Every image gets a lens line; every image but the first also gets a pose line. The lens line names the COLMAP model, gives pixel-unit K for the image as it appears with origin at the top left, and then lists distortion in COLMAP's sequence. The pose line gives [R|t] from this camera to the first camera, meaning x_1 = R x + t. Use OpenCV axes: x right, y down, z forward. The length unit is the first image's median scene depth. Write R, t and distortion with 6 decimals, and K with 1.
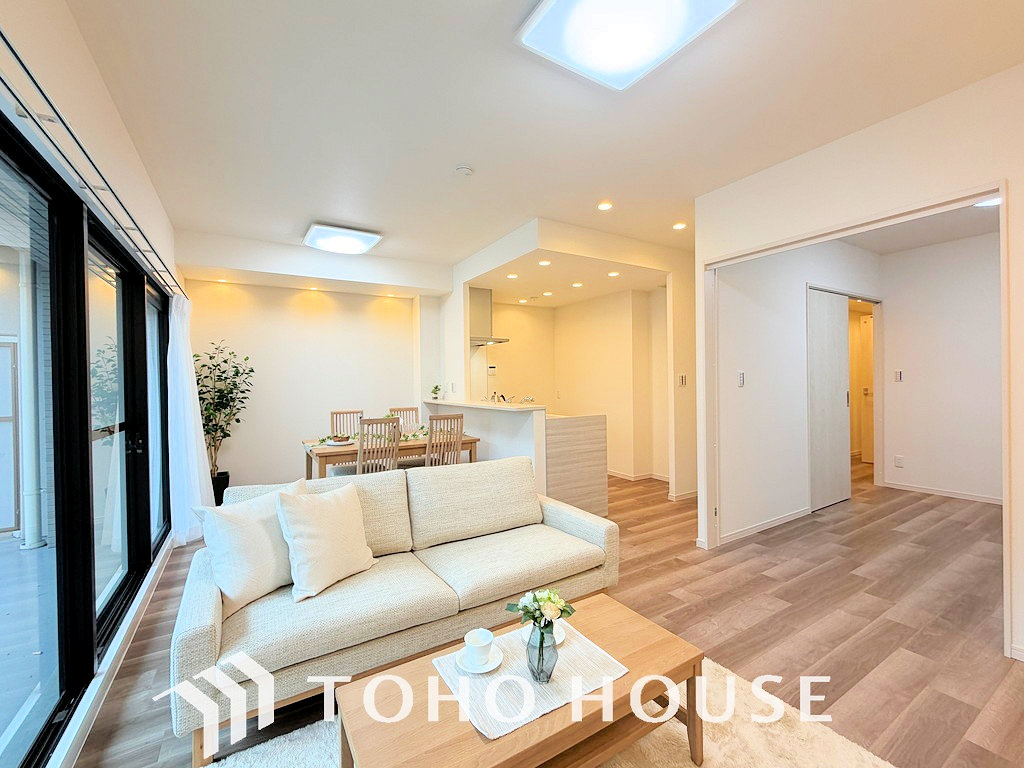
lens RADIAL K [[431.6, 0, 513.9], [0, 431.6, 379.1], [0, 0, 1]] dist [-0.000477, 0.000105]
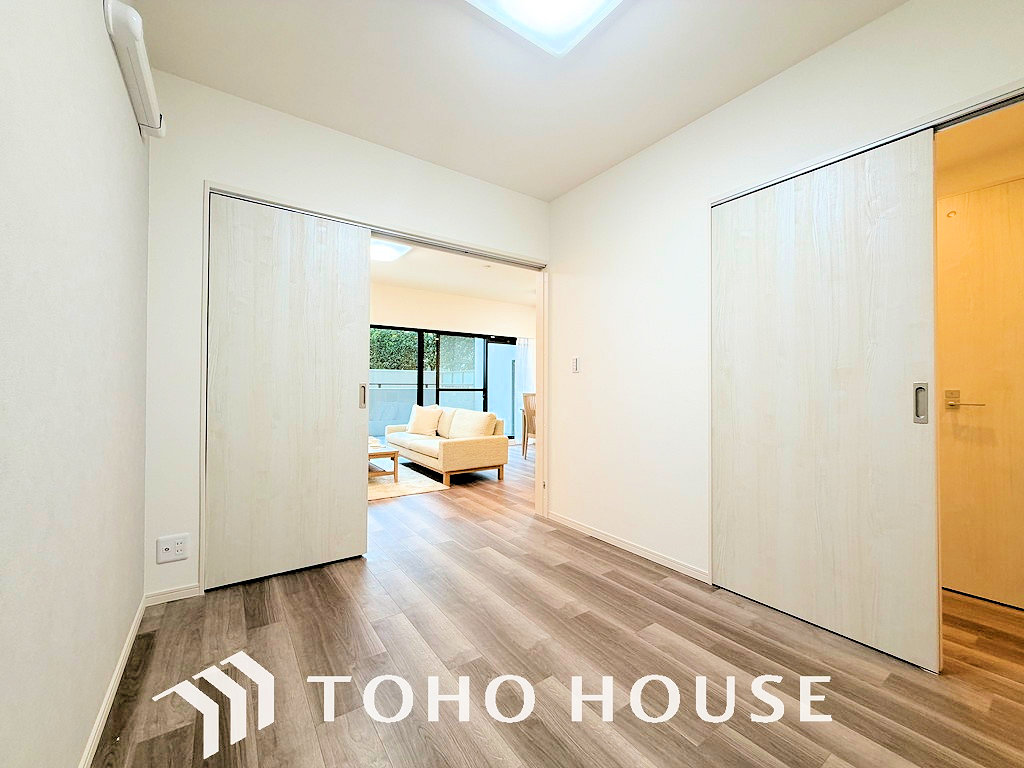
lens RADIAL K [[410.7, 0, 512.0], [0, 410.7, 384.0], [0, 0, 1]] dist [0.000549, 0.000141]
pose [[0.062817, 0.006195, -0.998006, 1.487801], [-0.011376, 0.999920, 0.005491, 0.041524], [0.997960, 0.011009, 0.062882, 0.830711]]
